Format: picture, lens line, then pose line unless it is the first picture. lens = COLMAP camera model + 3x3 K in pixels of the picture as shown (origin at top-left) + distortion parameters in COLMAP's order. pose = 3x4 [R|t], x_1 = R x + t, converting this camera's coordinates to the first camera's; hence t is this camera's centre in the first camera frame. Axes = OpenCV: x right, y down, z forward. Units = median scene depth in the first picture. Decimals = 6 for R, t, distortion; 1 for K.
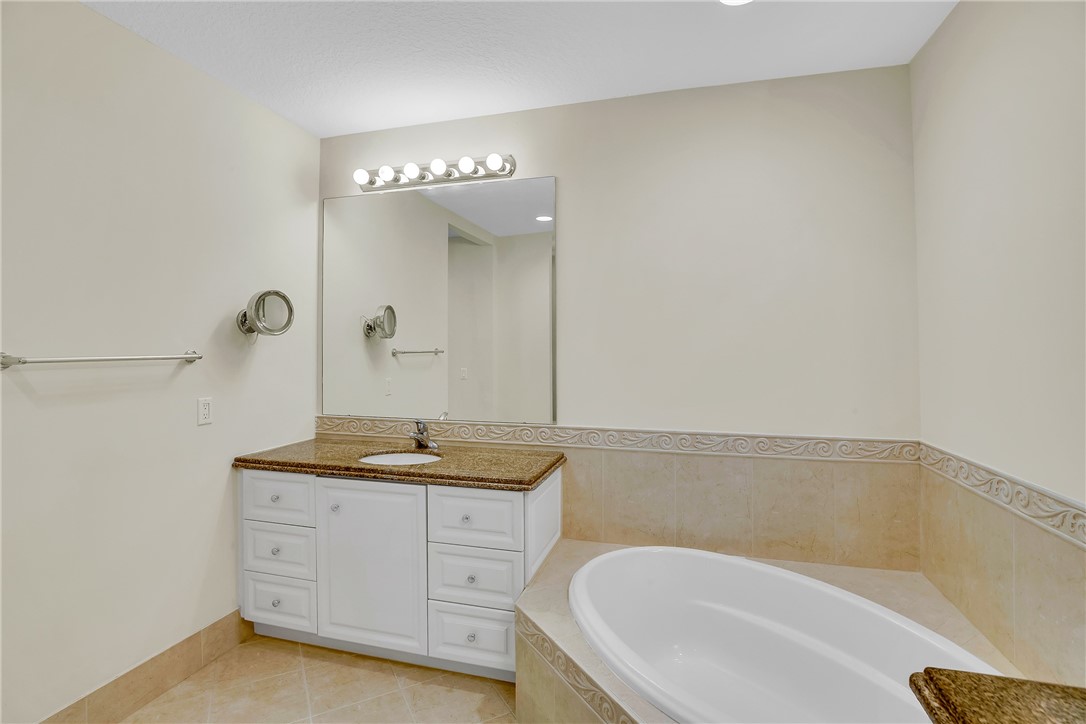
lens RADIAL K [[491.6, 0, 542.2], [0, 491.6, 355.7], [0, 0, 1]] dist [-0.000504, -0.037899]
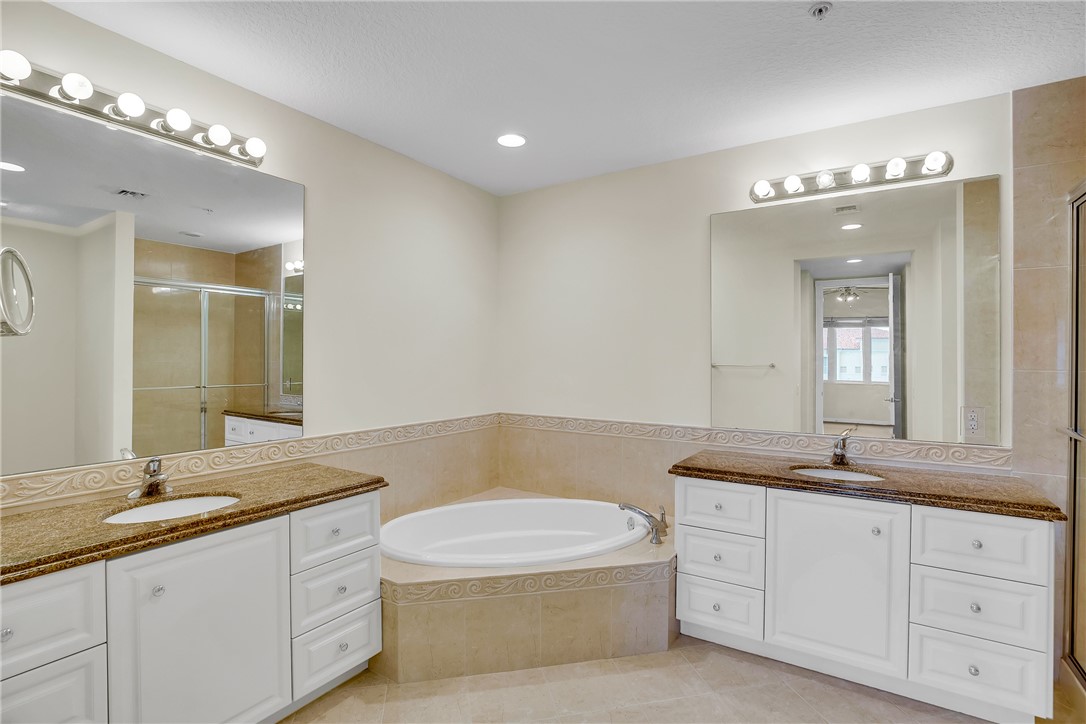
lens RADIAL K [[505.6, 0, 548.2], [0, 505.6, 361.5], [0, 0, 1]] dist [-0.043311, 0.012328]
pose [[0.278036, 0.004126, 0.960562, -0.847560], [0.009718, 0.999928, -0.007108, 0.001955], [-0.960521, 0.011311, 0.277976, 0.265183]]
